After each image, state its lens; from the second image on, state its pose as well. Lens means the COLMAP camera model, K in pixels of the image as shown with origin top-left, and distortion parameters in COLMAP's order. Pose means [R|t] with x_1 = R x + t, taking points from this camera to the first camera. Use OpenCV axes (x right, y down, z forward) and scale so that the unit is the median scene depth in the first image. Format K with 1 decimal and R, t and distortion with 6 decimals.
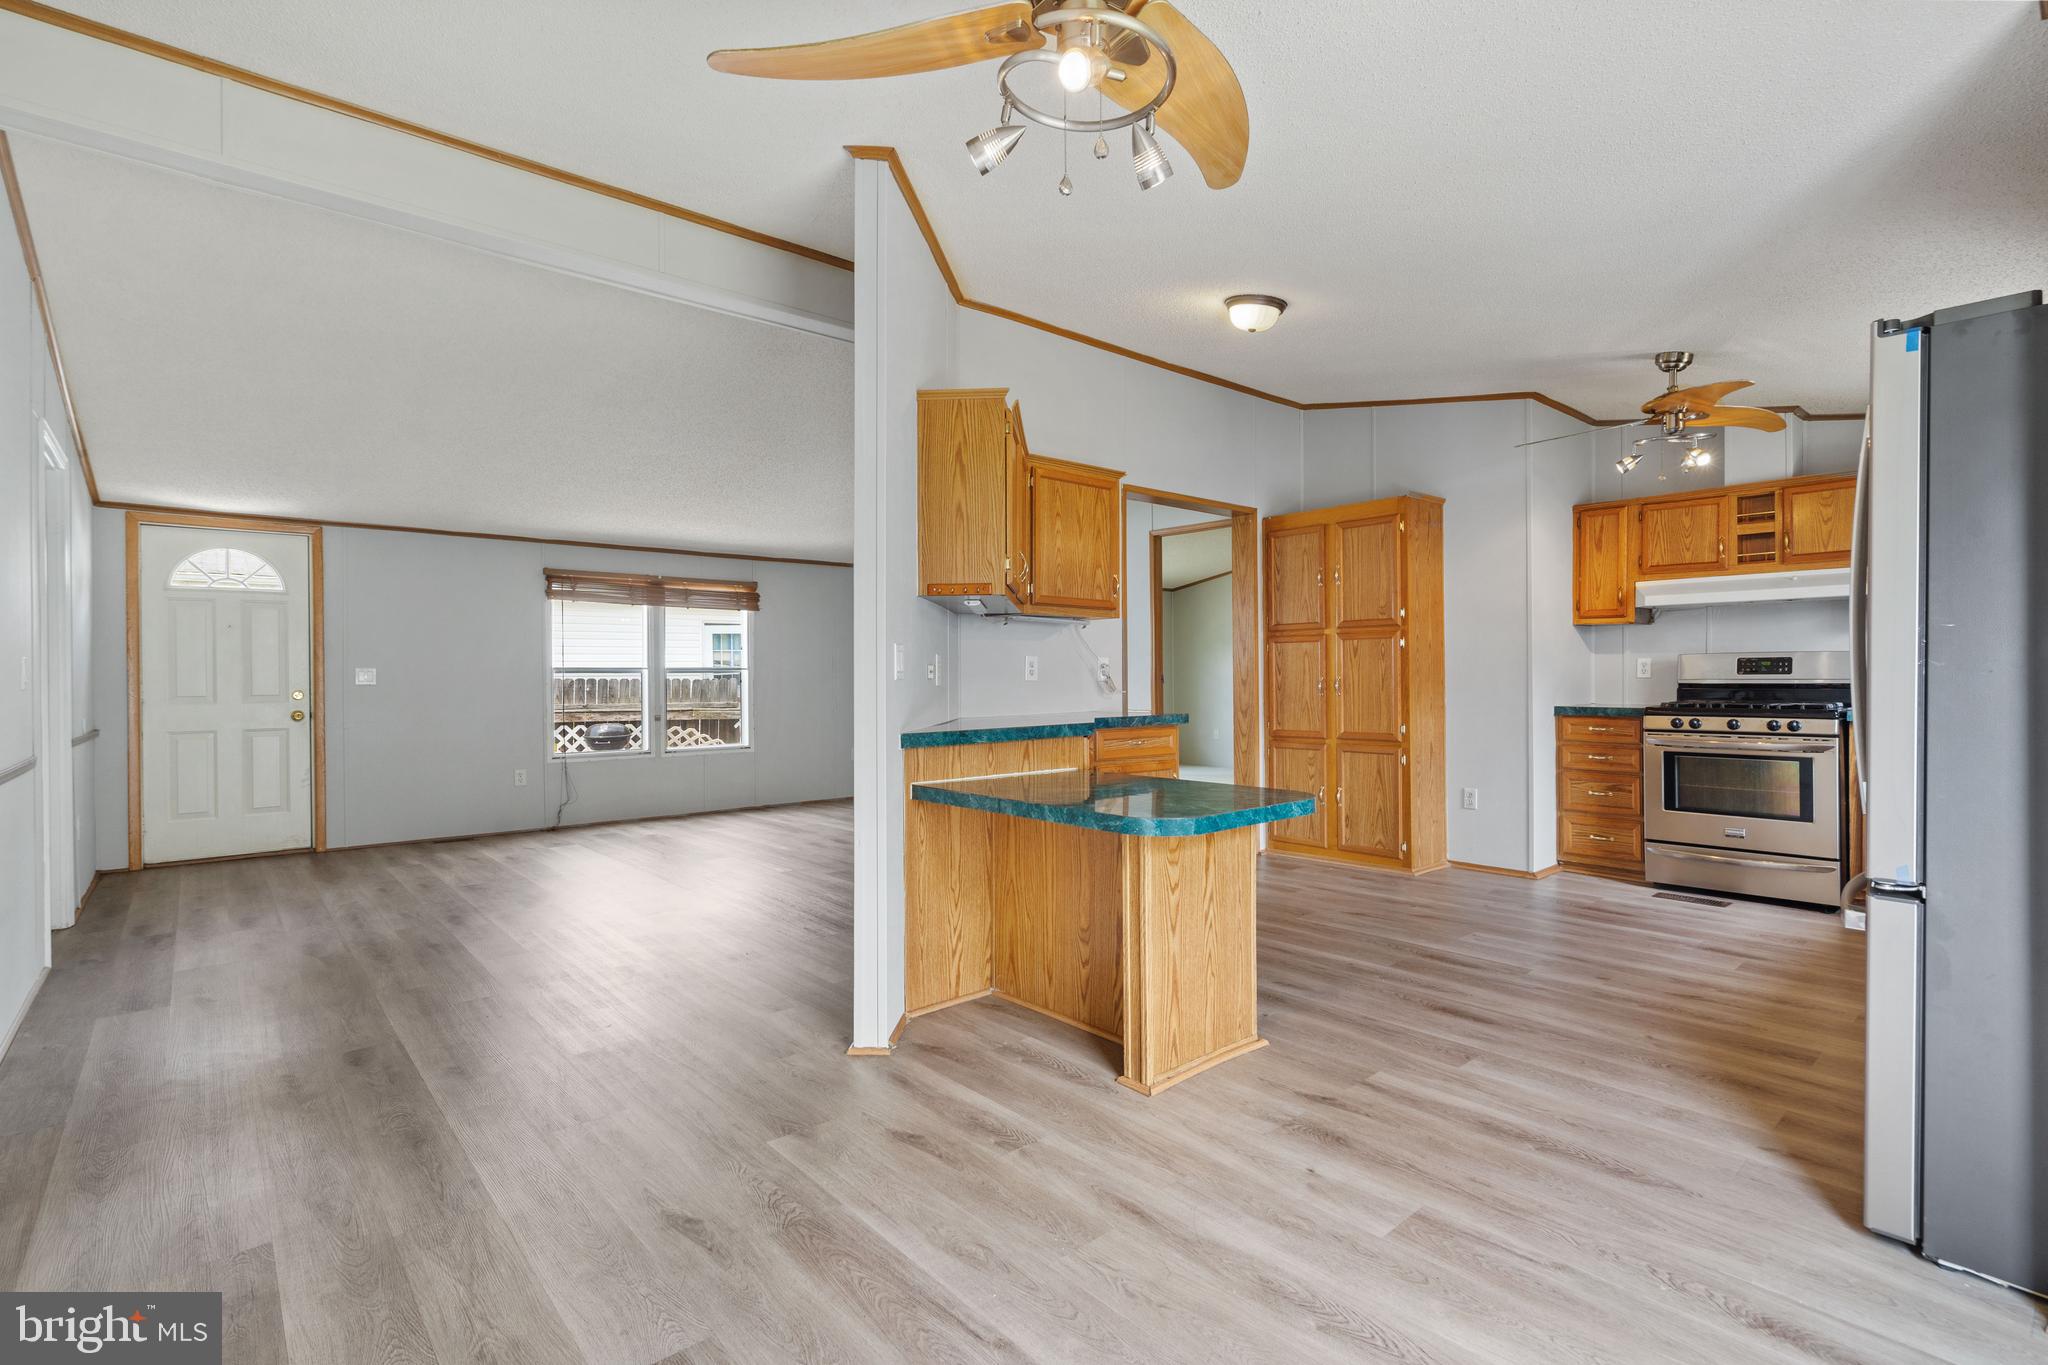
lens RADIAL K [[948.5, 0, 1013.3], [0, 948.5, 674.4], [0, 0, 1]] dist [0.000779, 0.000088]
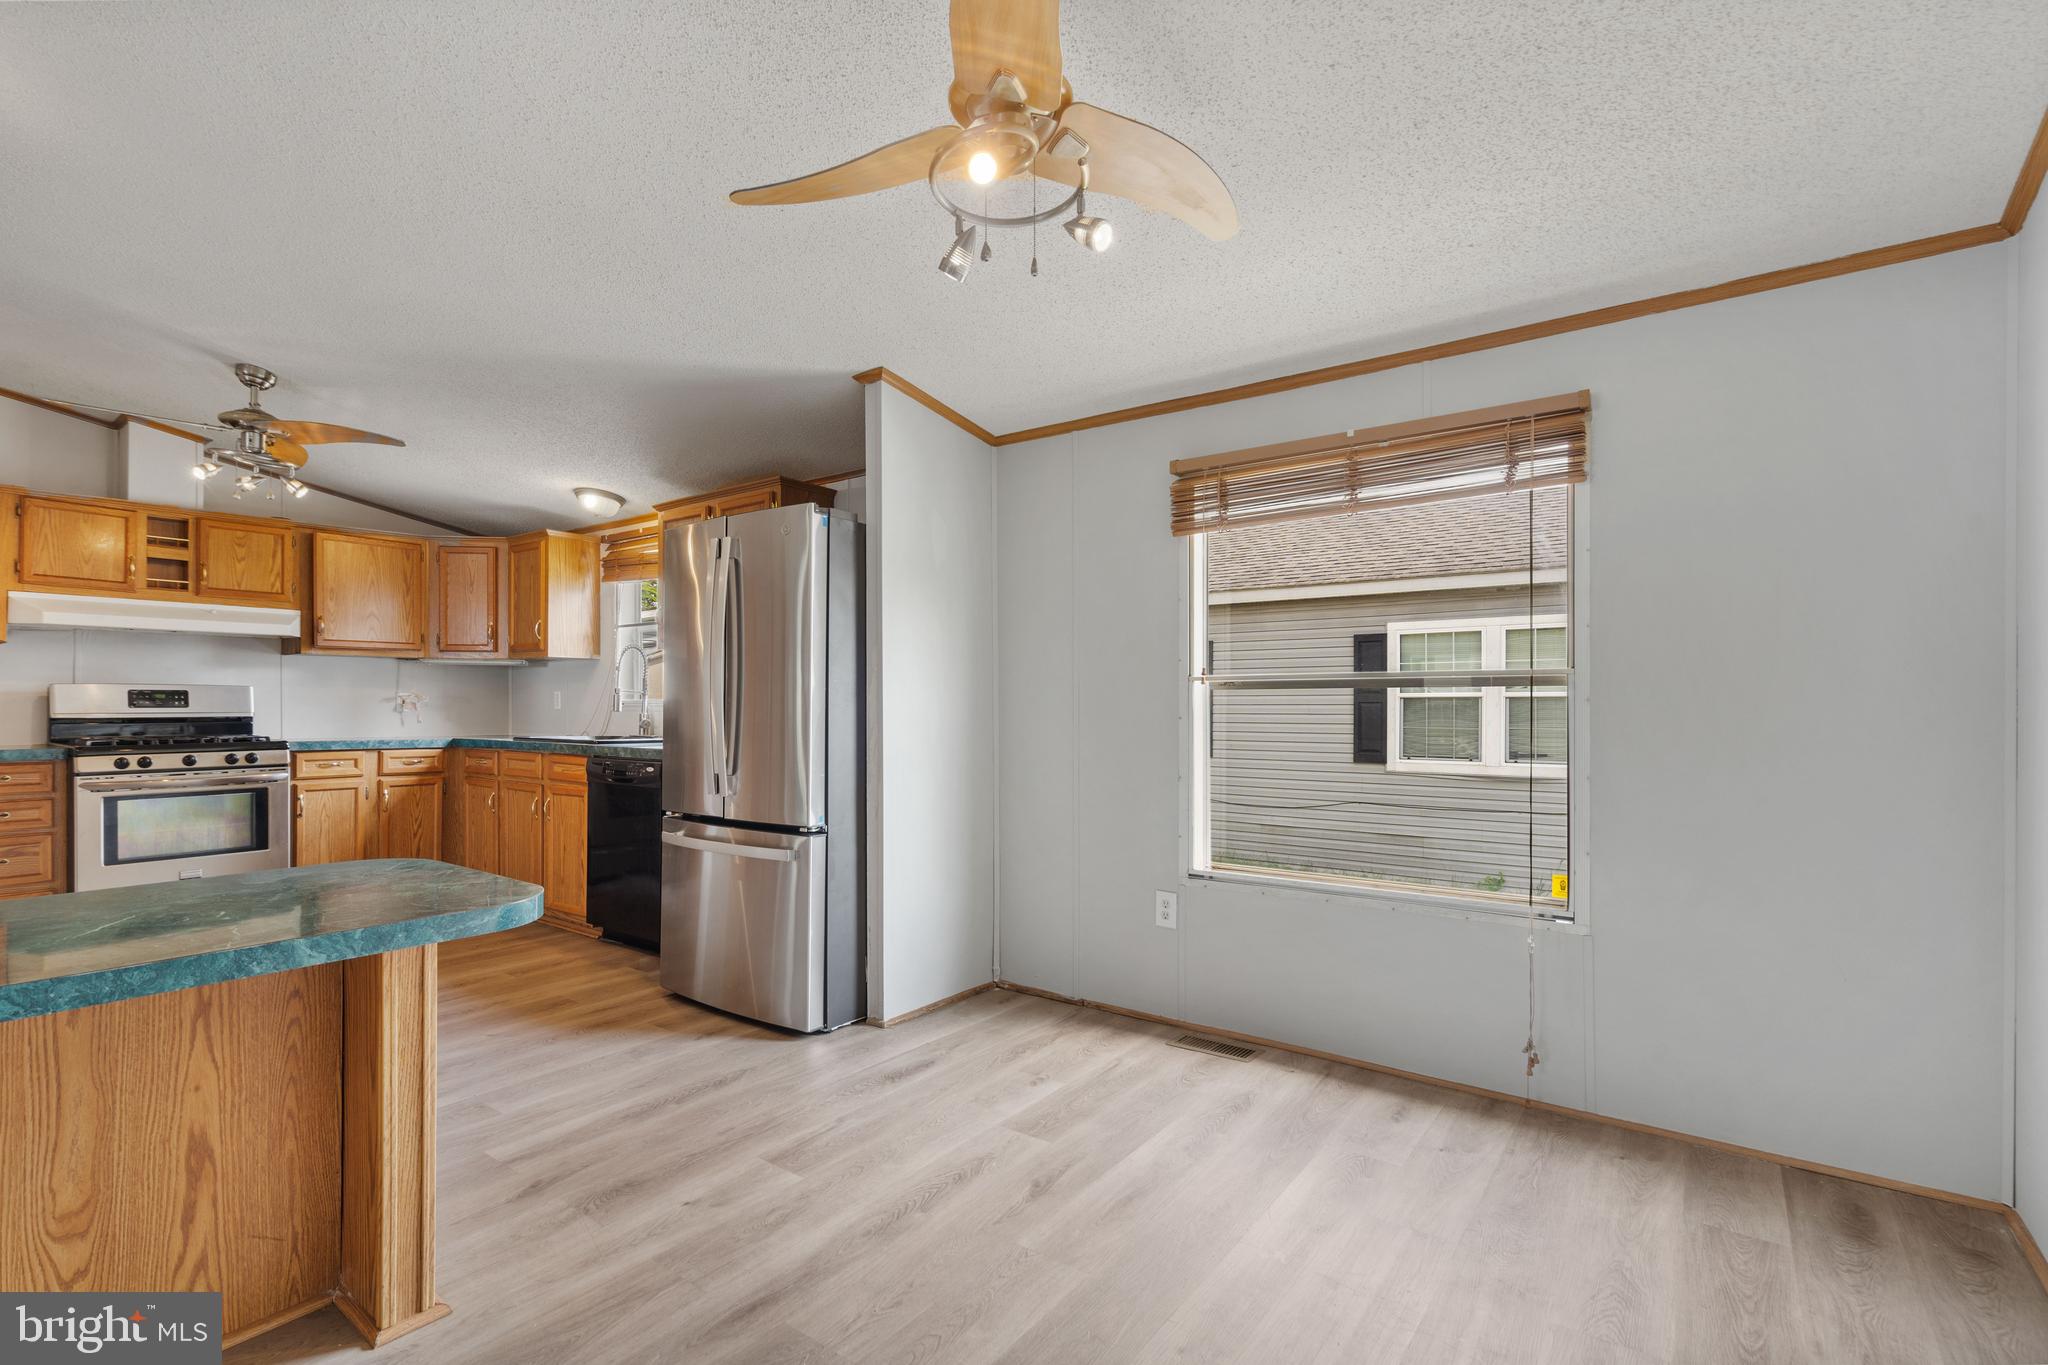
lens RADIAL K [[951.6, 0, 999.6], [0, 951.6, 701.0], [0, 0, 1]] dist [0.000647, -0.000291]
pose [[-0.208103, 0.009965, 0.978056, -0.306562], [-0.001621, 0.999943, -0.010533, 0.002007], [-0.978106, -0.003777, -0.208075, 0.369056]]
